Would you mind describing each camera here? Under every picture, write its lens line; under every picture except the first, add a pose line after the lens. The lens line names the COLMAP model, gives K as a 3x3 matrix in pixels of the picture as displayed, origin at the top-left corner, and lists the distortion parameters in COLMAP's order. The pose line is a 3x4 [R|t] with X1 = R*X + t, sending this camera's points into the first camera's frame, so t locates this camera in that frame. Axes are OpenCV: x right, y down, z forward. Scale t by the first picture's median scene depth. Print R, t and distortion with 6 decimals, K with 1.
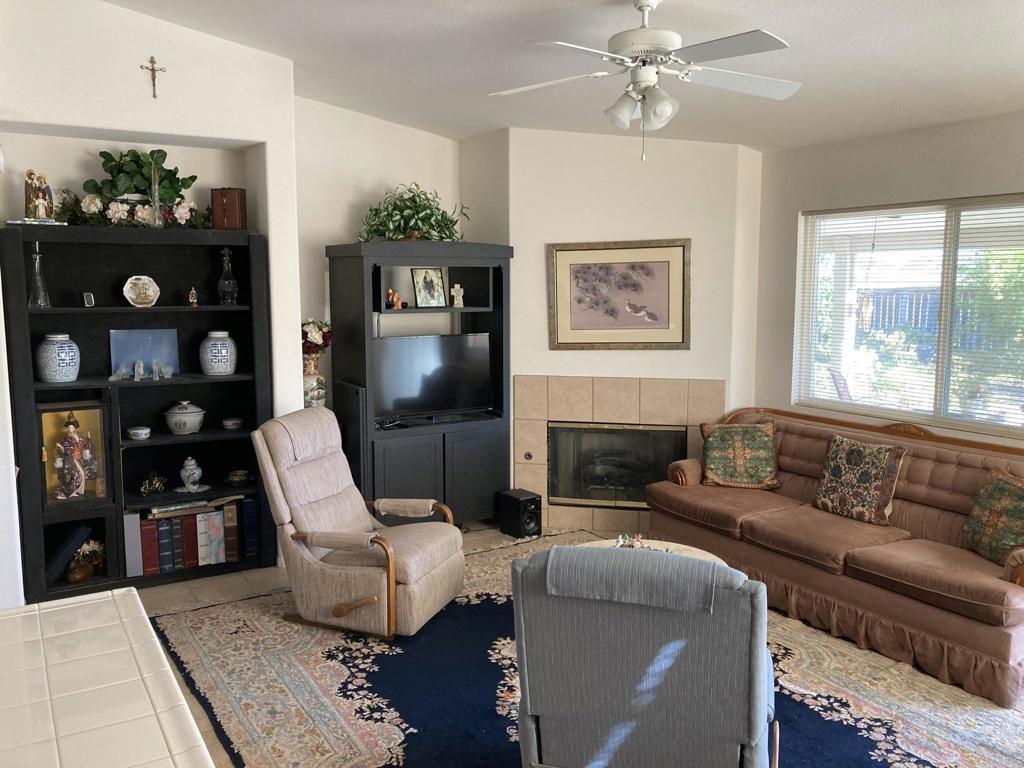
lens RADIAL K [[841.9, 0, 512.4], [0, 841.9, 377.9], [0, 0, 1]] dist [0.029799, -0.042099]
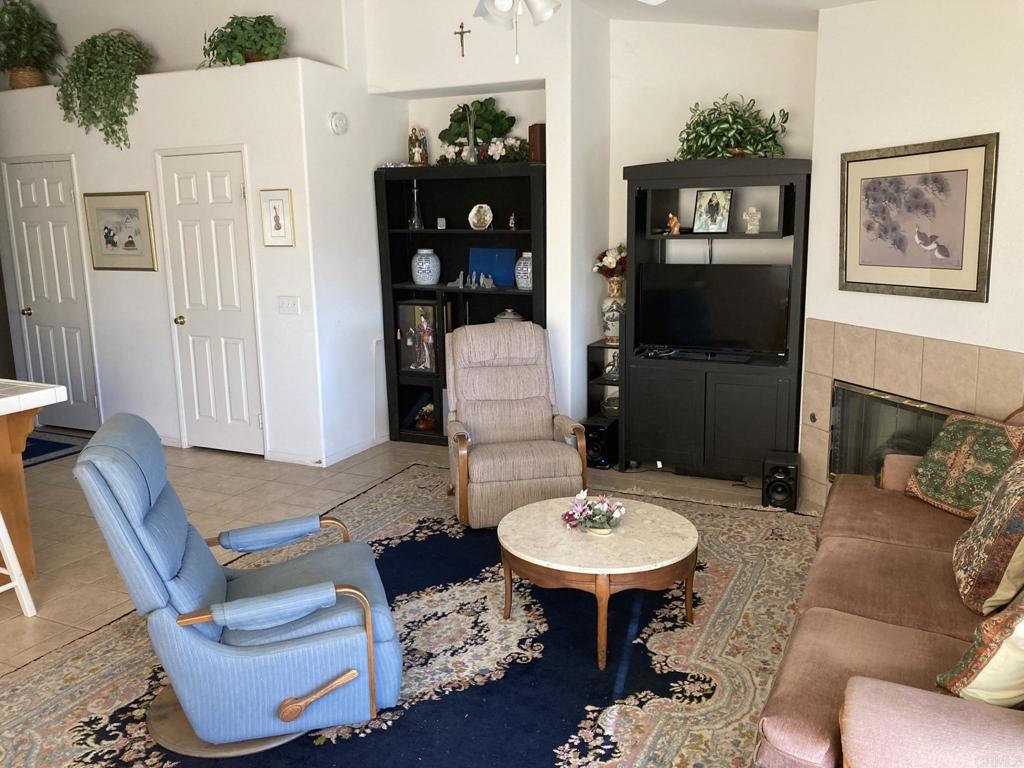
lens RADIAL K [[841.9, 0, 510.6], [0, 841.9, 384.4], [0, 0, 1]] dist [0.029799, -0.042099]
pose [[0.536008, 0.161905, -0.828542, 0.579113], [-0.087502, 0.986806, 0.136223, -0.027886], [0.839666, -0.000517, 0.543103, 0.319223]]
